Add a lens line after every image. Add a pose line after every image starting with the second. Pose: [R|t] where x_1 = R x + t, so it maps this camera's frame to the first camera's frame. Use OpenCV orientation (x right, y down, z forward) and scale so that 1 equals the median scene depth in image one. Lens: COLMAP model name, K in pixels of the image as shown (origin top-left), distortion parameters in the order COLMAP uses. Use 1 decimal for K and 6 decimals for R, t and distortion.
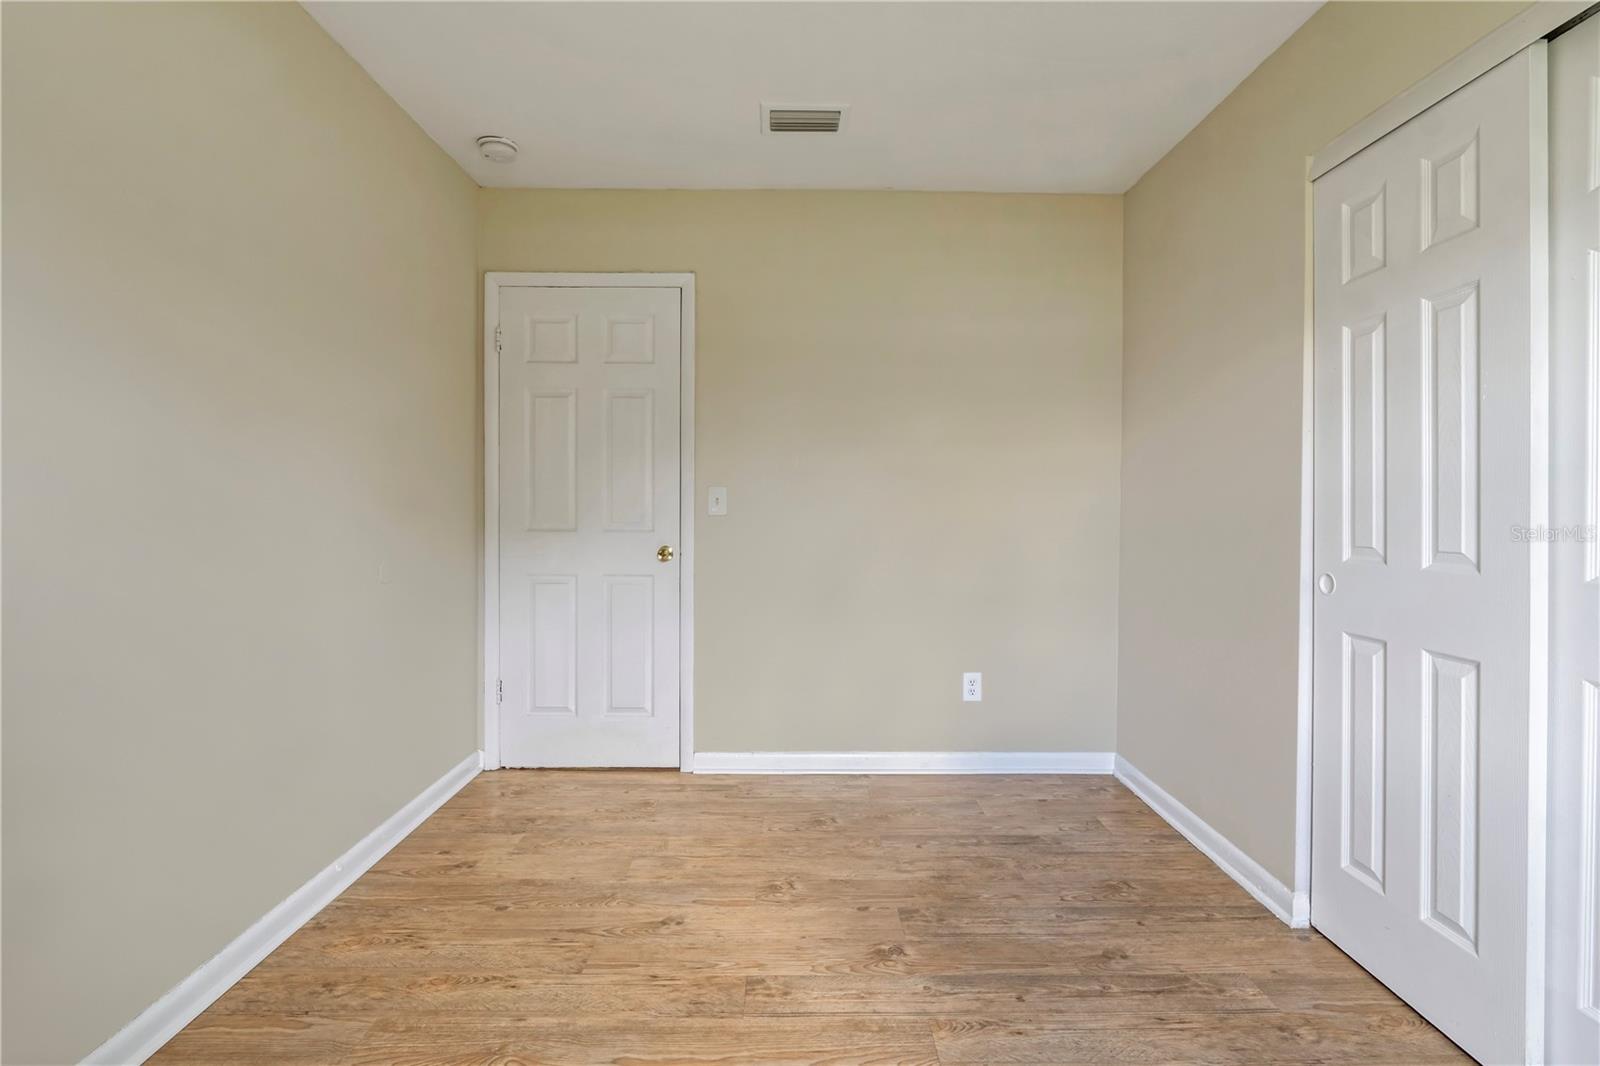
lens RADIAL K [[750.8, 0, 817.8], [0, 750.8, 535.0], [0, 0, 1]] dist [0.001501, 0.000371]
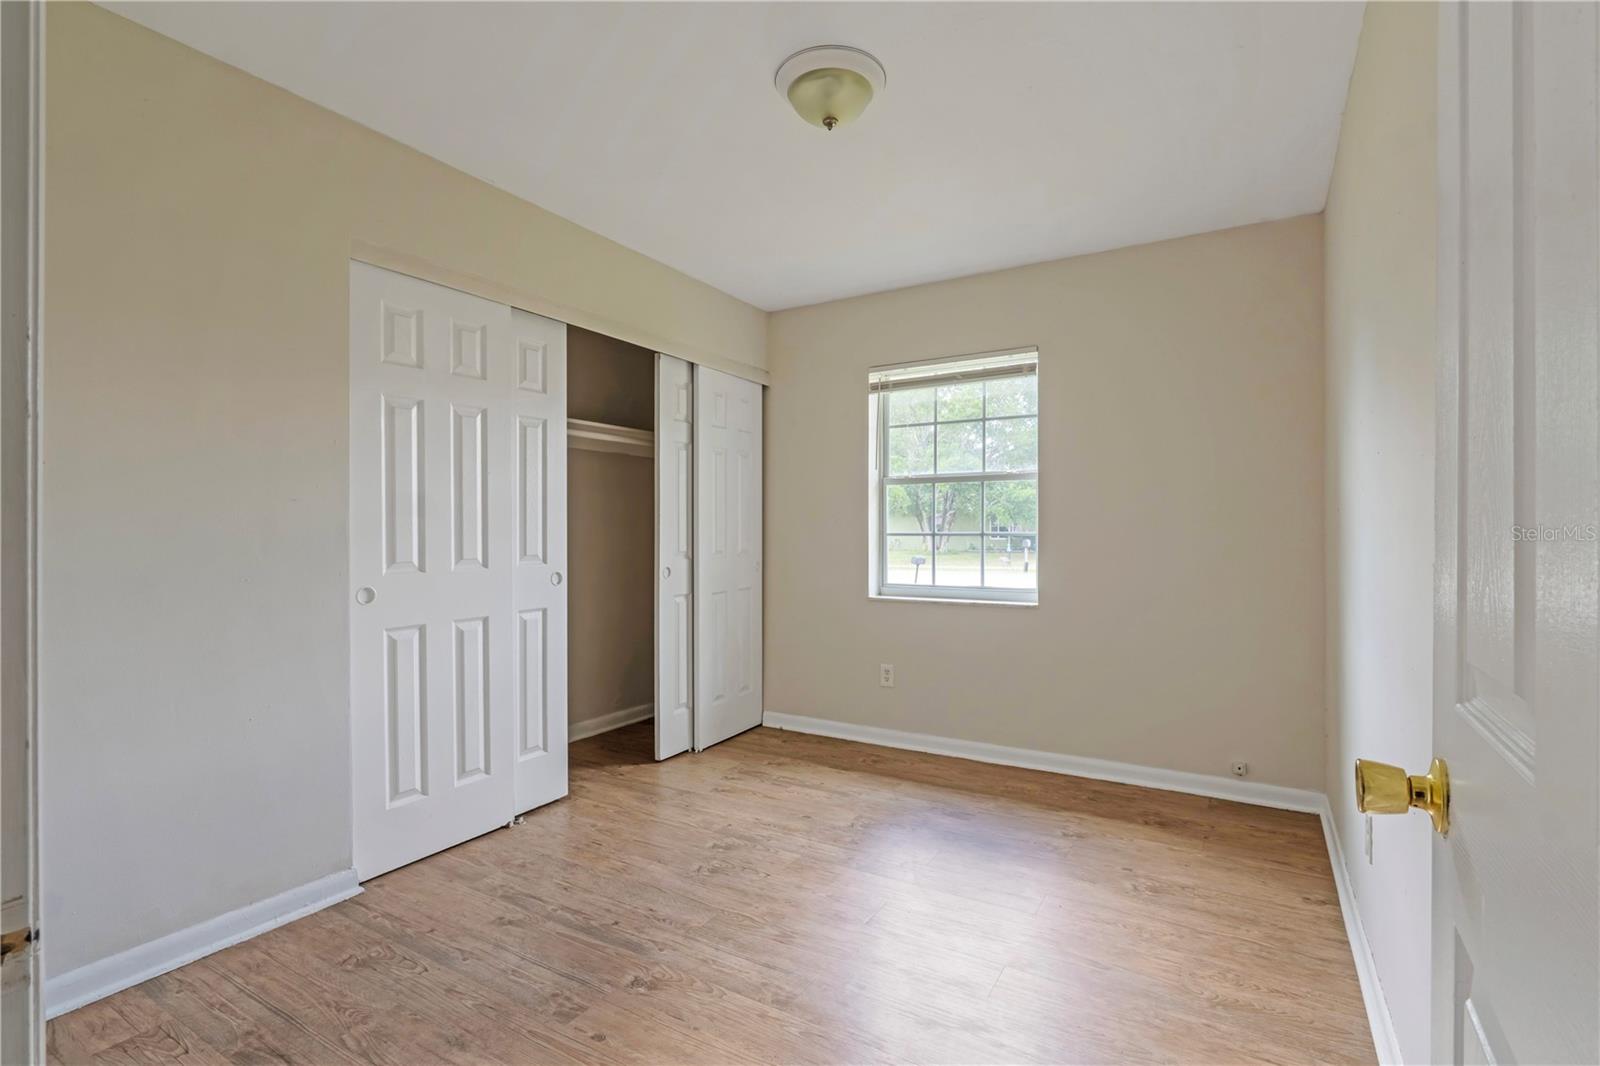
lens RADIAL K [[750.8, 0, 808.3], [0, 750.8, 529.8], [0, 0, 1]] dist [0.001501, 0.000371]
pose [[-0.848658, -0.005270, 0.528915, -0.619319], [0.016083, 0.999231, 0.035762, -0.076708], [-0.528697, 0.038856, -0.847921, 1.734515]]
